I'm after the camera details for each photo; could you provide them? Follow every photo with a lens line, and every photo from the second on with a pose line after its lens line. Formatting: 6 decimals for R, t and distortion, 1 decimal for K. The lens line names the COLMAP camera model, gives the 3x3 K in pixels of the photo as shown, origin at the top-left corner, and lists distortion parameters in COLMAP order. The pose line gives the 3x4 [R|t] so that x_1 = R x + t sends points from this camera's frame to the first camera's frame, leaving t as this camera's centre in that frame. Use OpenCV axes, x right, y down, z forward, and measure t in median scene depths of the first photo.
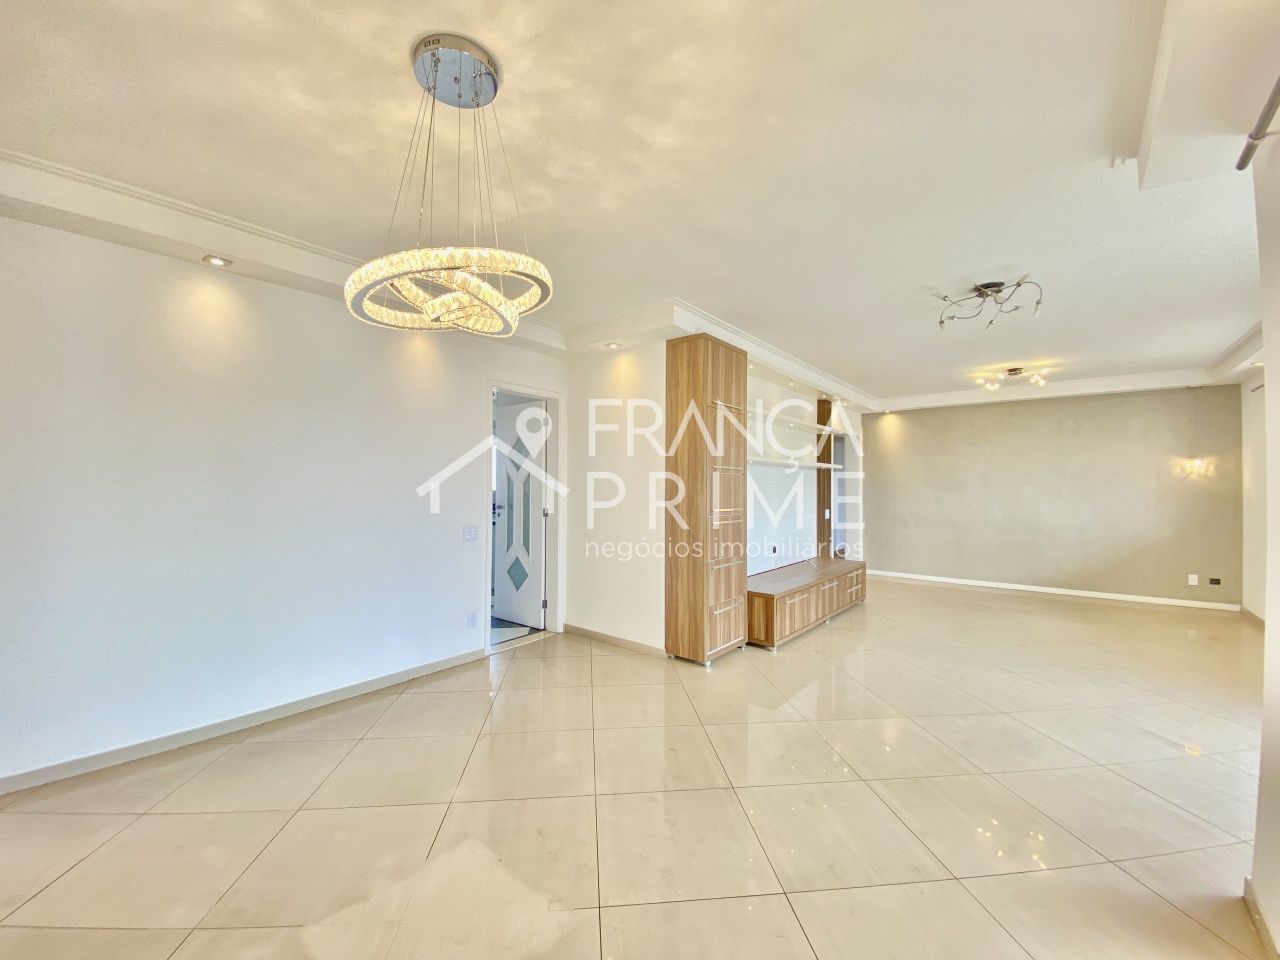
lens RADIAL K [[518.4, 0, 641.4], [0, 518.4, 480.0], [0, 0, 1]] dist [-0.014946, -0.003861]
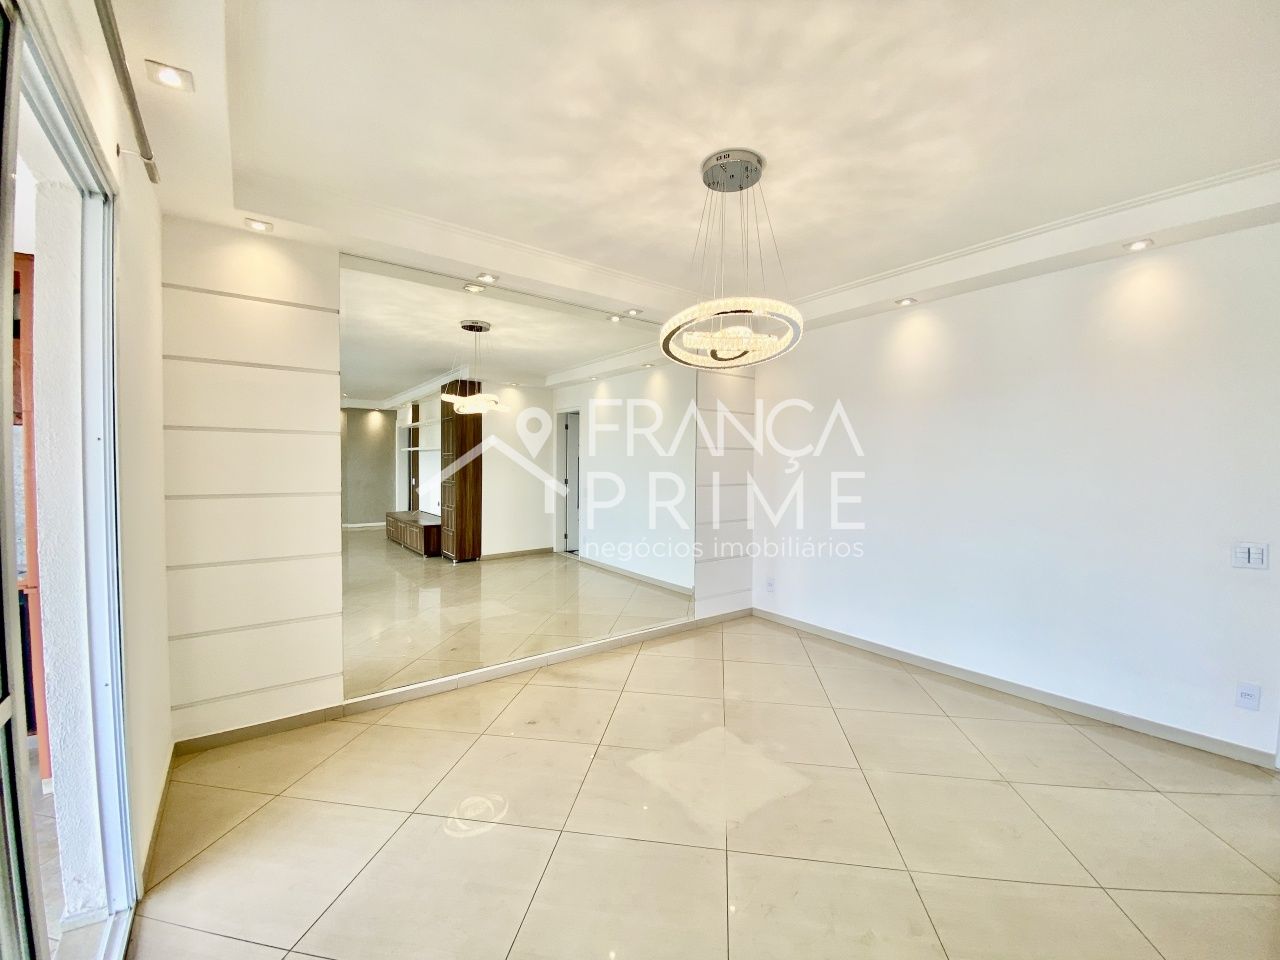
lens RADIAL K [[518.4, 0, 634.1], [0, 518.4, 481.7], [0, 0, 1]] dist [-0.014946, -0.003861]
pose [[-0.266232, 0.026668, -0.963540, 0.888026], [0.001535, 0.999628, 0.027243, -0.004594], [0.963908, 0.005774, -0.266174, 0.942594]]
